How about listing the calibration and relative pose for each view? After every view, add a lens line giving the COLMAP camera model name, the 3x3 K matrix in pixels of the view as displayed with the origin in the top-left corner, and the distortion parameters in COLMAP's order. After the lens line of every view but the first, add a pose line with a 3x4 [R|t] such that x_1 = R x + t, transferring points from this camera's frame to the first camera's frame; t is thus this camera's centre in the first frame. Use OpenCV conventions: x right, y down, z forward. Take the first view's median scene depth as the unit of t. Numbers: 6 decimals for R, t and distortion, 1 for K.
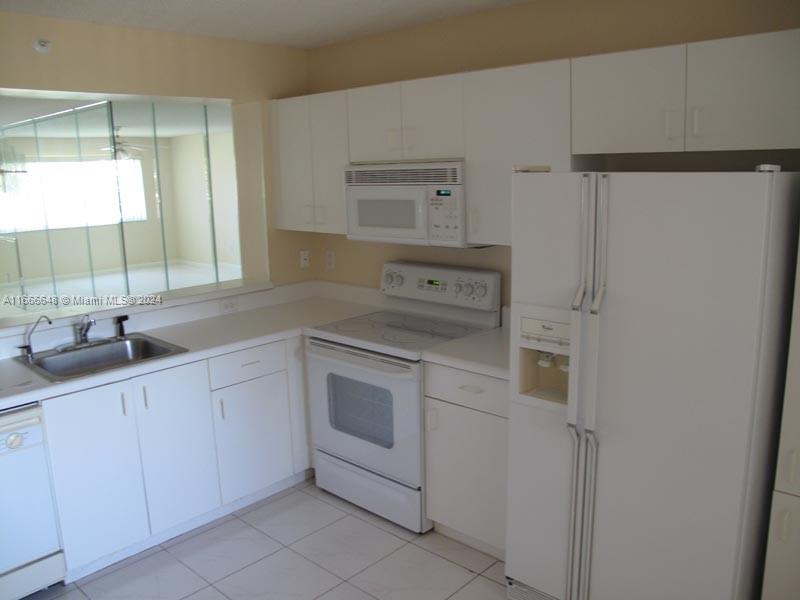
lens RADIAL K [[657.4, 0, 400.0], [0, 657.4, 300.0], [0, 0, 1]] dist [-0.145871, 0.080752]
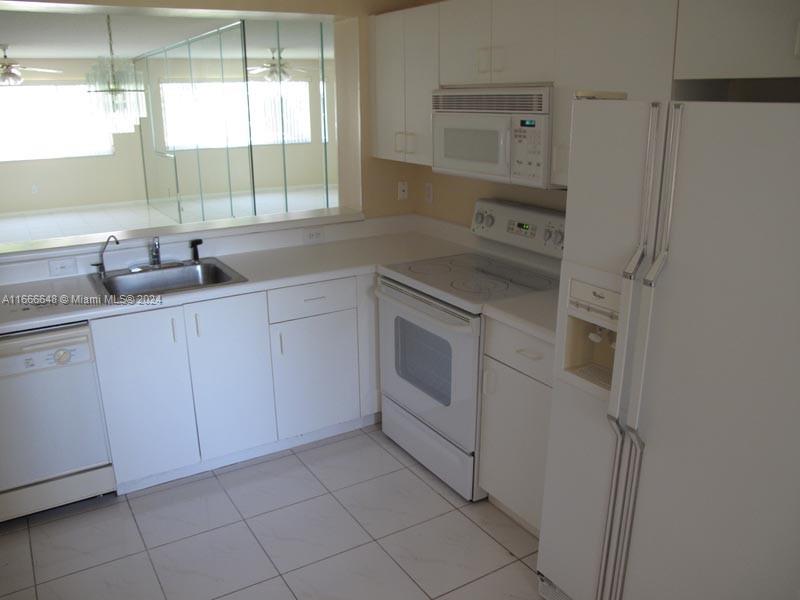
lens RADIAL K [[657.4, 0, 400.0], [0, 657.4, 300.0], [0, 0, 1]] dist [-0.145871, 0.080752]
pose [[0.961896, 0.094898, -0.256418, 0.142373], [-0.067242, 0.991137, 0.114565, -0.019817], [0.265017, -0.092958, 0.959752, 0.118355]]
